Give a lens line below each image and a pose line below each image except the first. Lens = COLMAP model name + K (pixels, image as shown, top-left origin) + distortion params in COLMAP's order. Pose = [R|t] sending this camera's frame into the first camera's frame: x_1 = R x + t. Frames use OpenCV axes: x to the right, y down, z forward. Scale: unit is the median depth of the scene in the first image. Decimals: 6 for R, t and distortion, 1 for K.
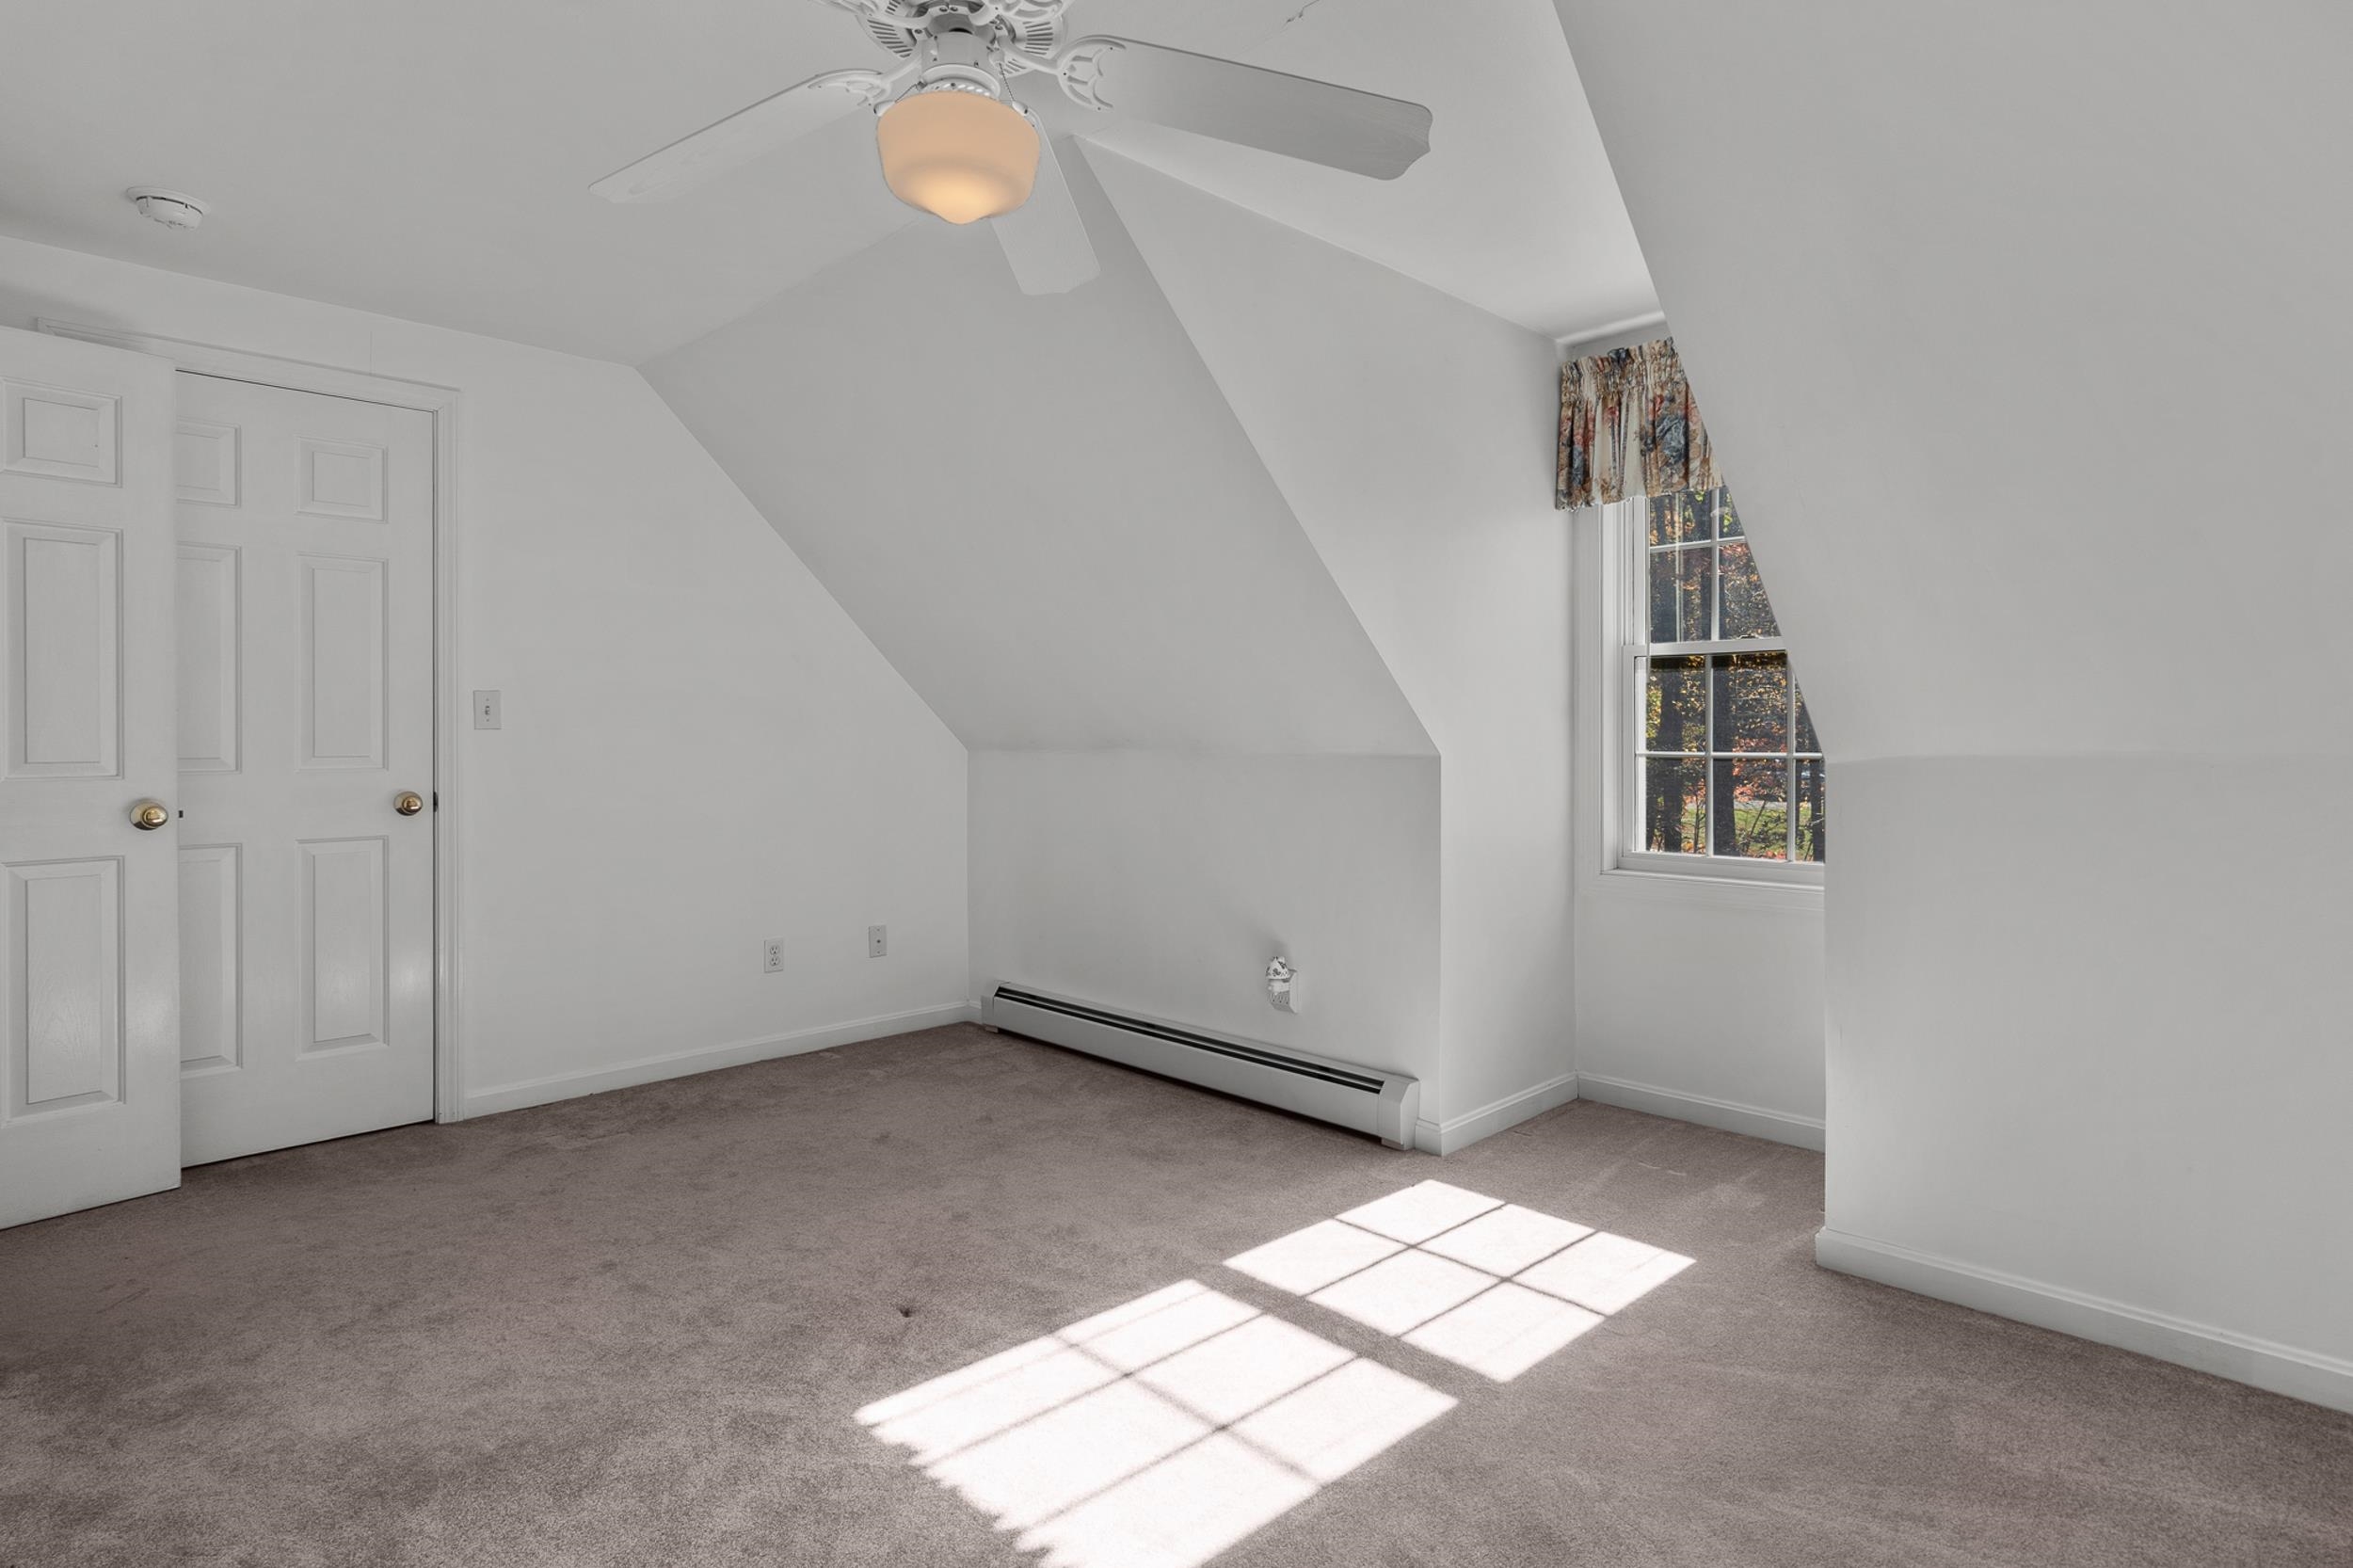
lens RADIAL K [[1218.4, 0, 1164.5], [0, 1218.4, 748.4], [0, 0, 1]] dist [0.002414, 0.001064]
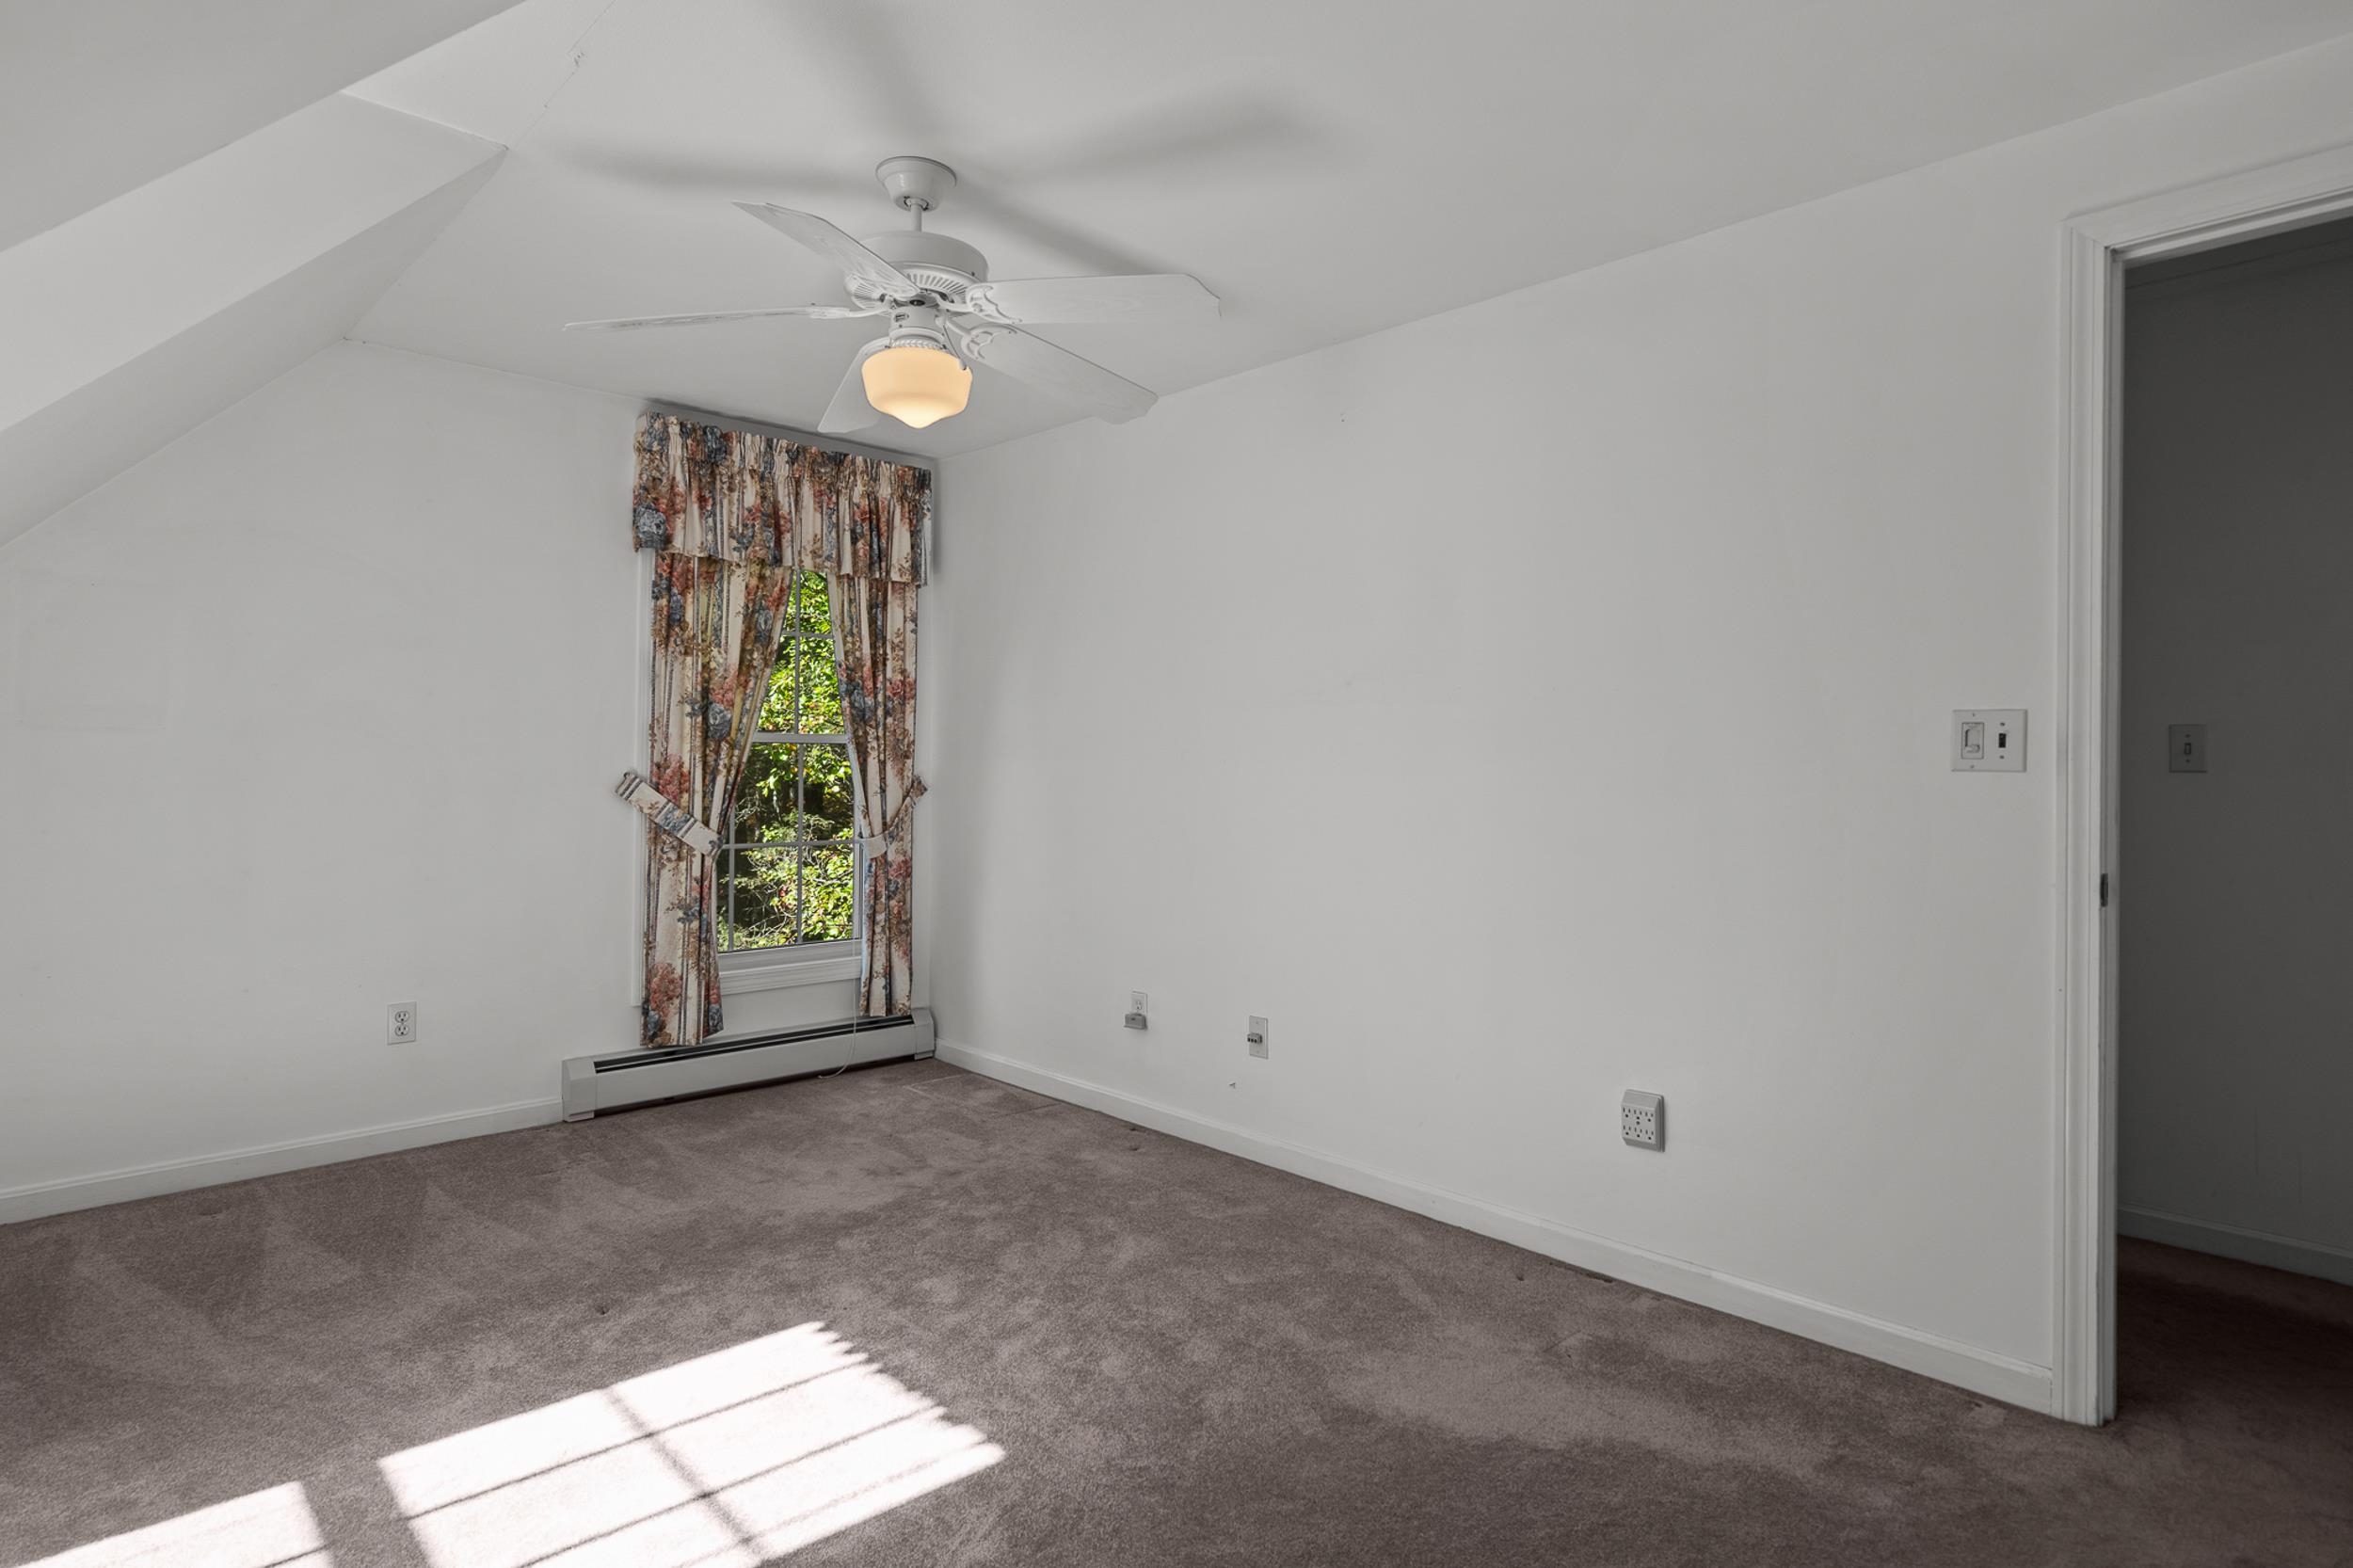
lens RADIAL K [[1218.4, 0, 1164.5], [0, 1218.4, 748.4], [0, 0, 1]] dist [0.002414, 0.001064]
pose [[-0.999973, -0.007364, -0.000829, -0.318820], [-0.007360, 0.999965, -0.004049, -0.021208], [0.000858, -0.004043, -0.999991, 1.681060]]
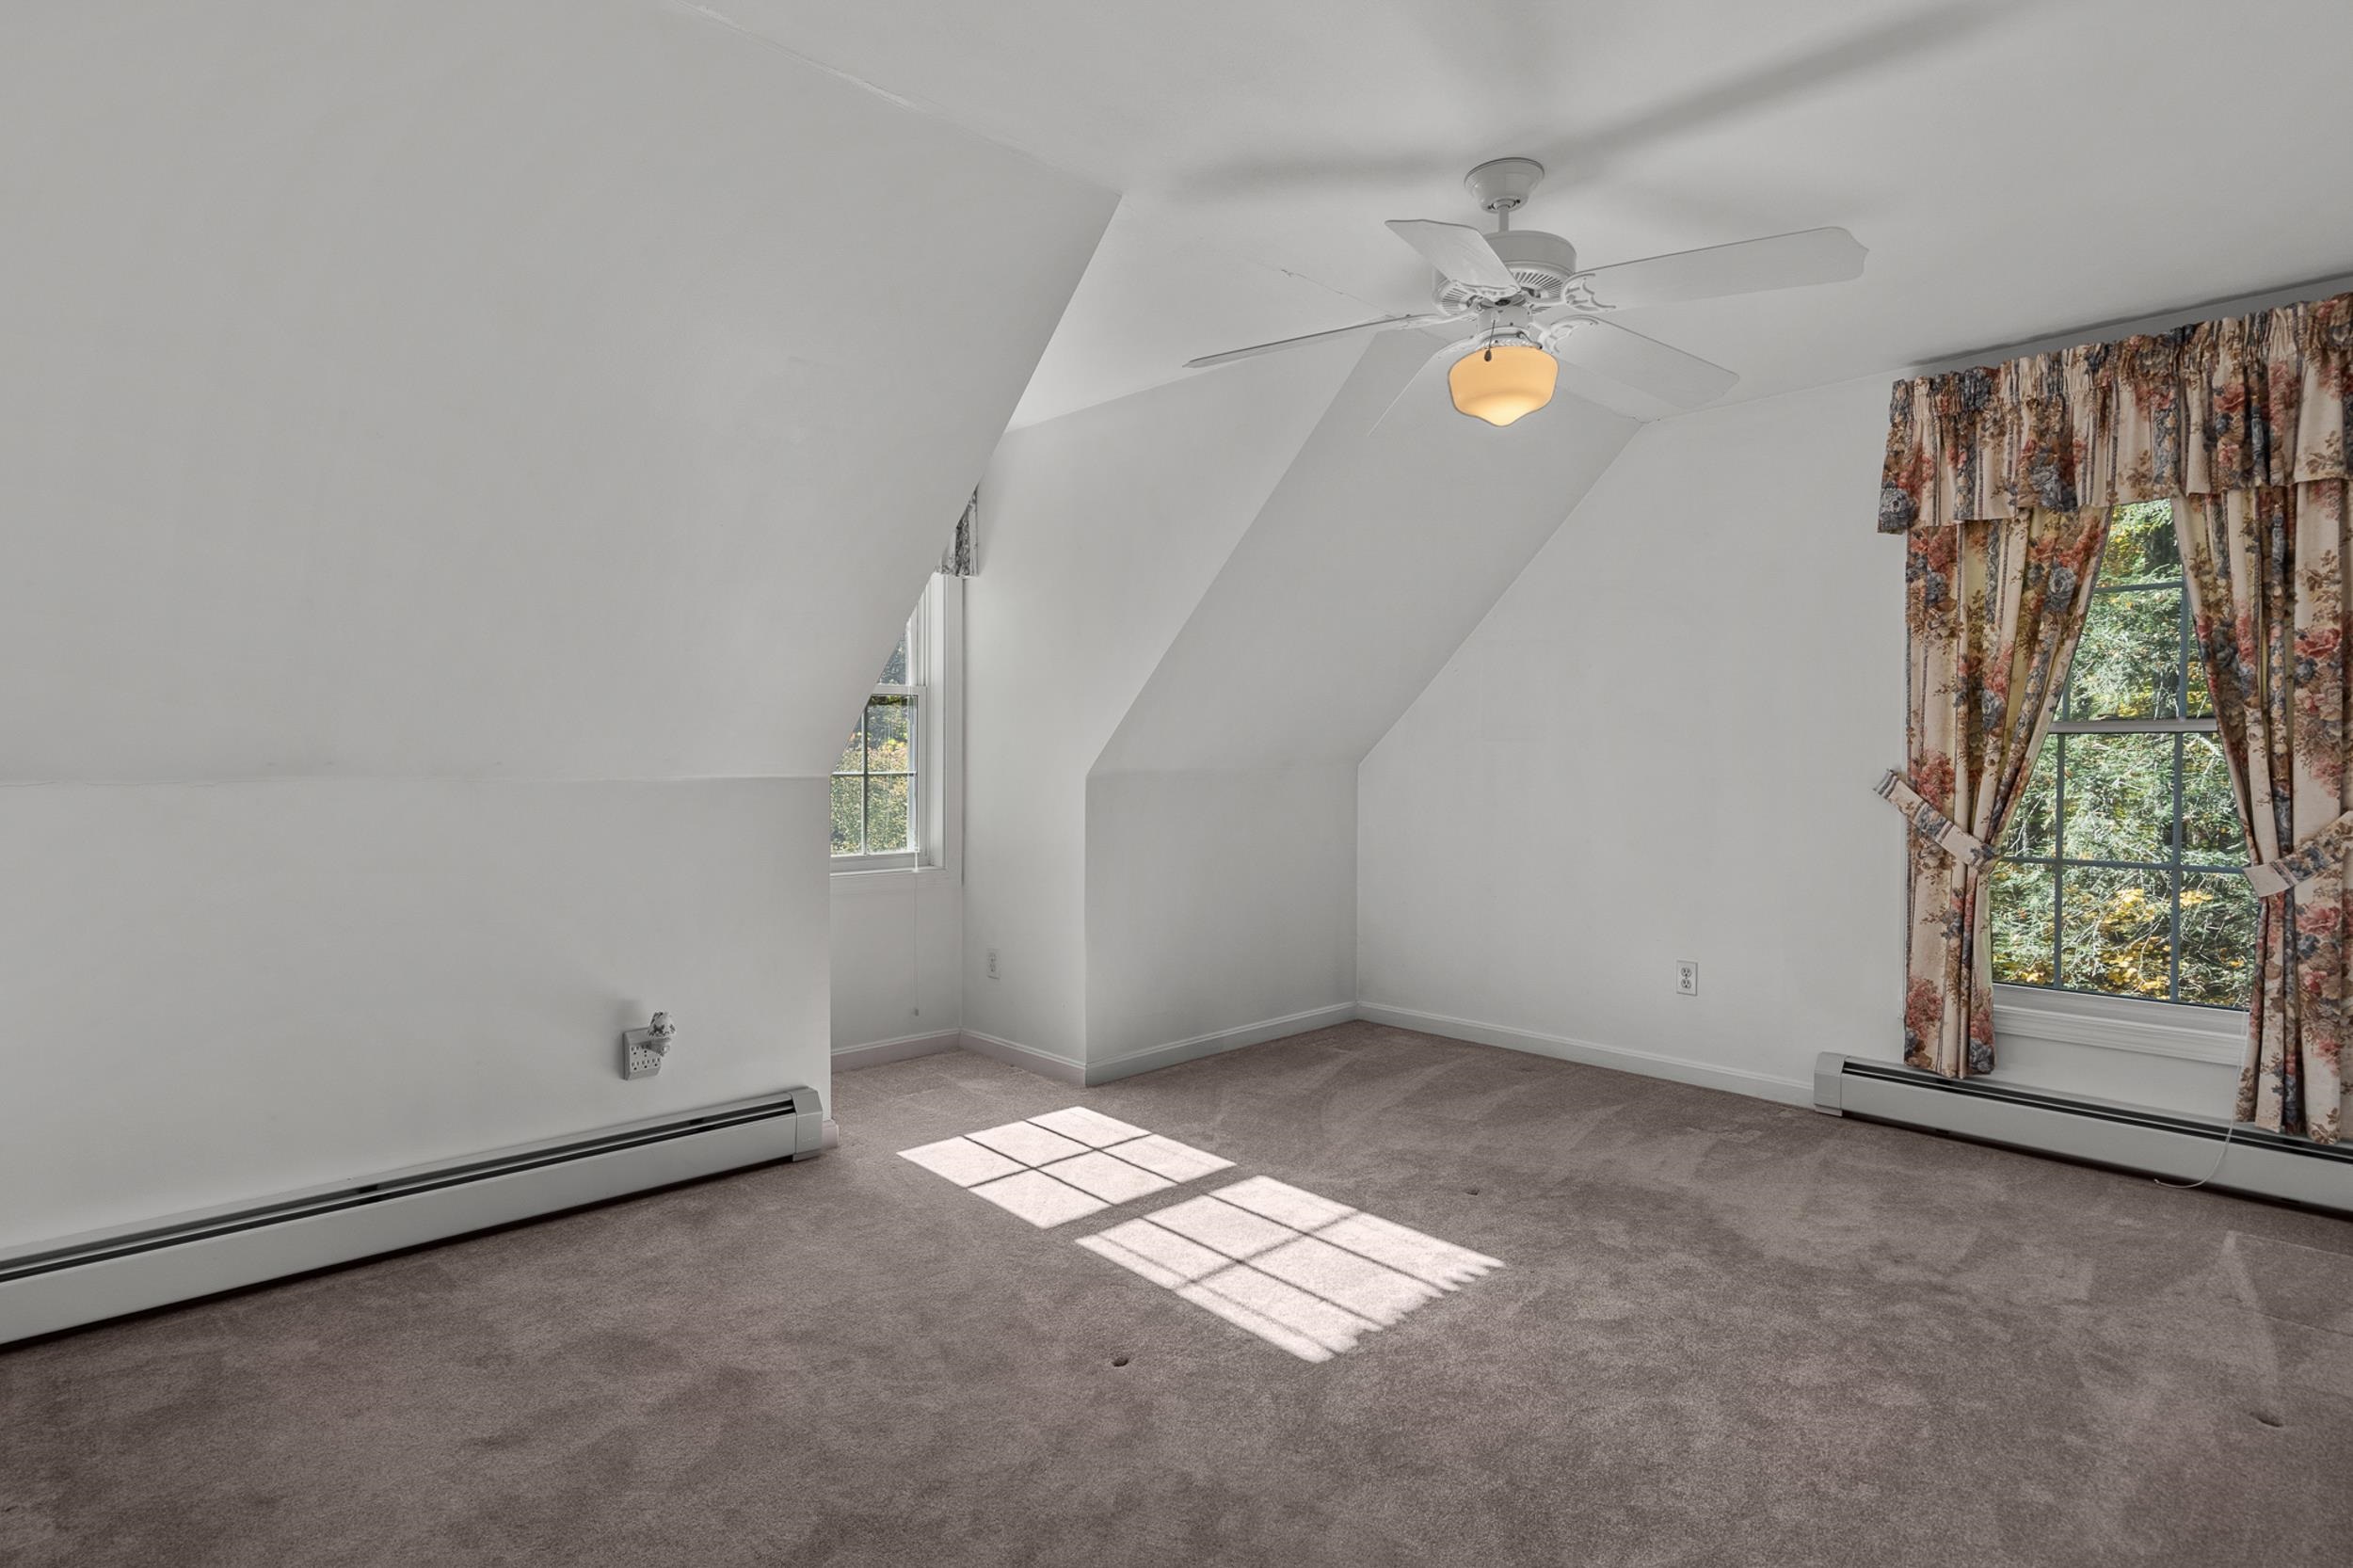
lens RADIAL K [[1227.4, 0, 1169.3], [0, 1227.4, 773.4], [0, 0, 1]] dist [0.001785, 0.000225]
pose [[0.007340, -0.011620, 0.999906, -1.168678], [0.007626, 0.999904, 0.011564, -0.010283], [-0.999944, 0.007540, 0.007428, 0.945805]]
